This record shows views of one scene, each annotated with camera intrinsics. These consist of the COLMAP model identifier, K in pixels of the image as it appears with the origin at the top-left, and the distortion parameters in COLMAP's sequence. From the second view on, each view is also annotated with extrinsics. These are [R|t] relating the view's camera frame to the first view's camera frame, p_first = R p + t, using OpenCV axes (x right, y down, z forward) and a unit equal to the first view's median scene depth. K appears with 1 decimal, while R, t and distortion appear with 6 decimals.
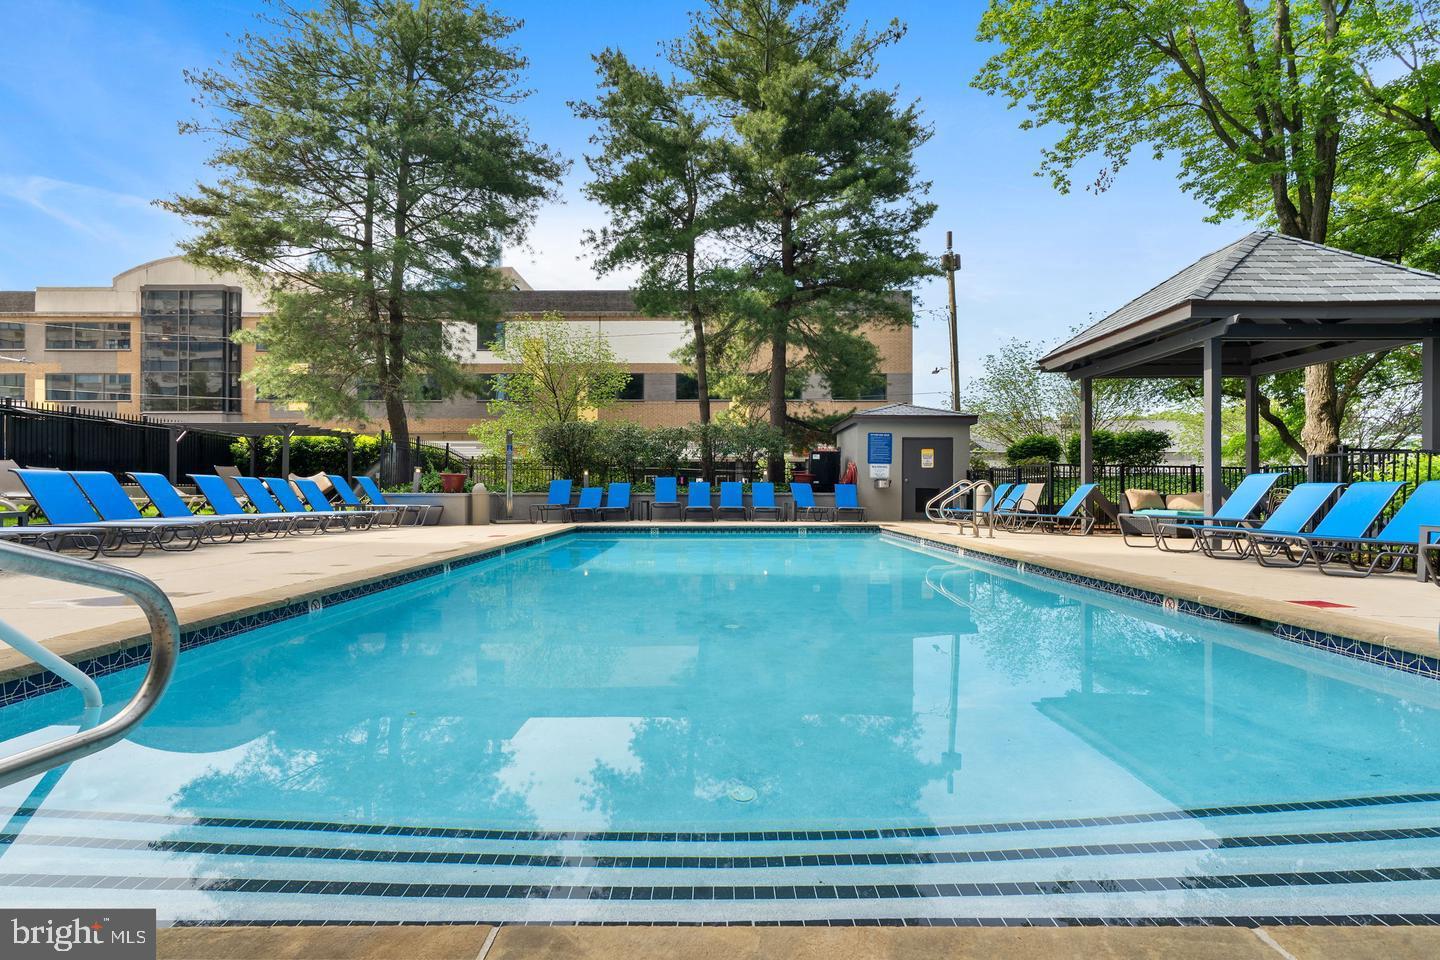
lens RADIAL K [[681.1, 0, 720.0], [0, 681.1, 480.0], [0, 0, 1]] dist [-0.004632, -0.000563]
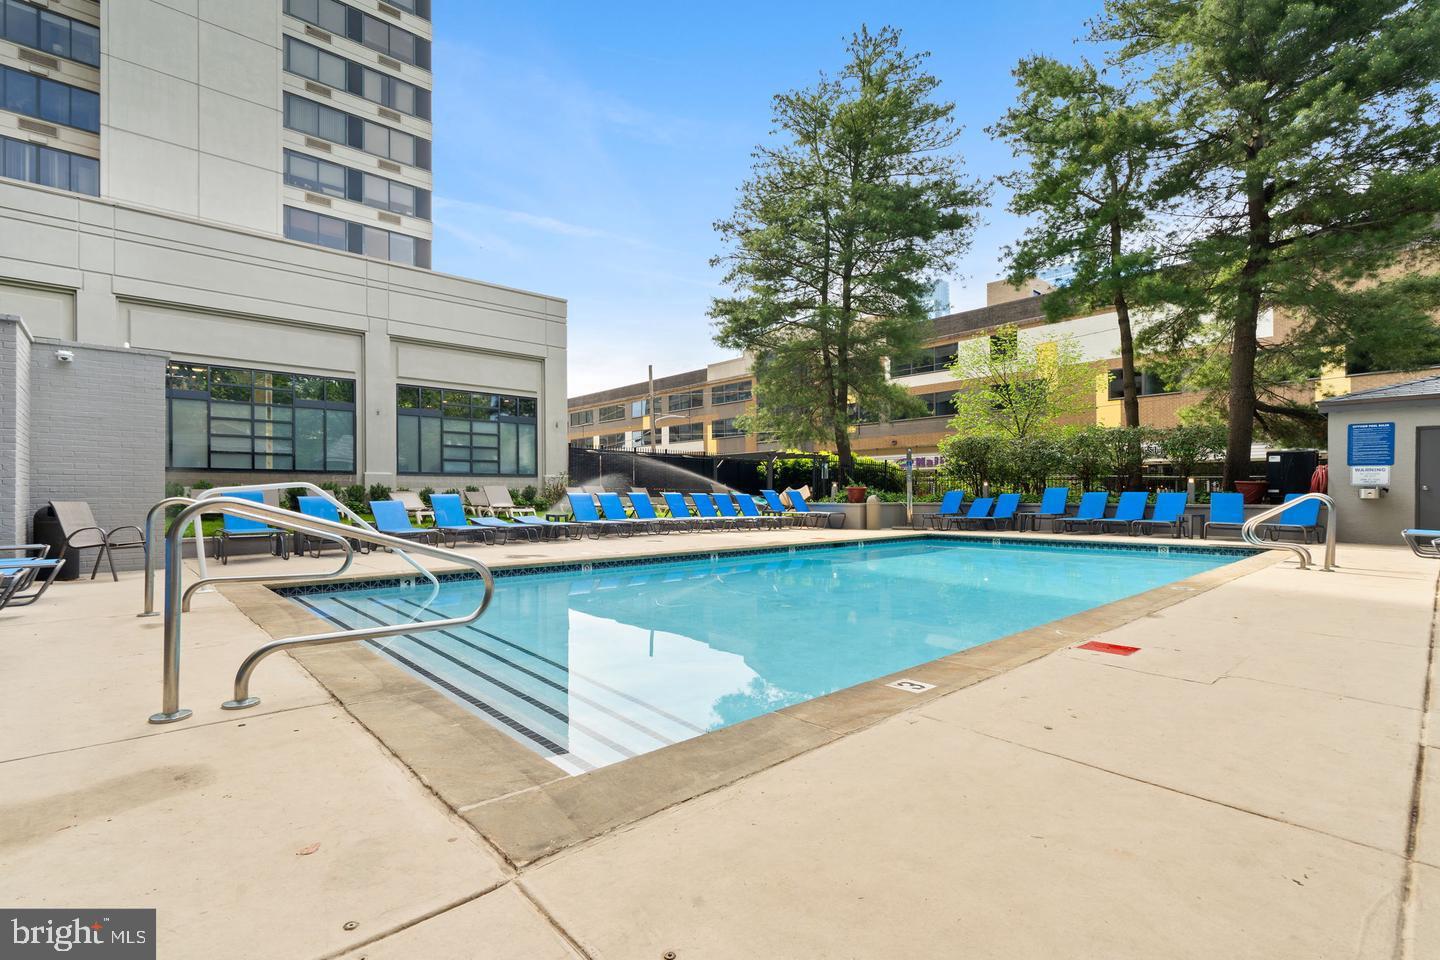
lens RADIAL K [[661.9, 0, 720.0], [0, 661.9, 480.0], [0, 0, 1]] dist [0.001117, 0.000065]
pose [[0.671253, -0.018990, -0.740985, 0.257701], [0.014383, 0.999817, -0.012595, -0.008379], [0.741089, -0.002203, 0.671404, 0.010929]]
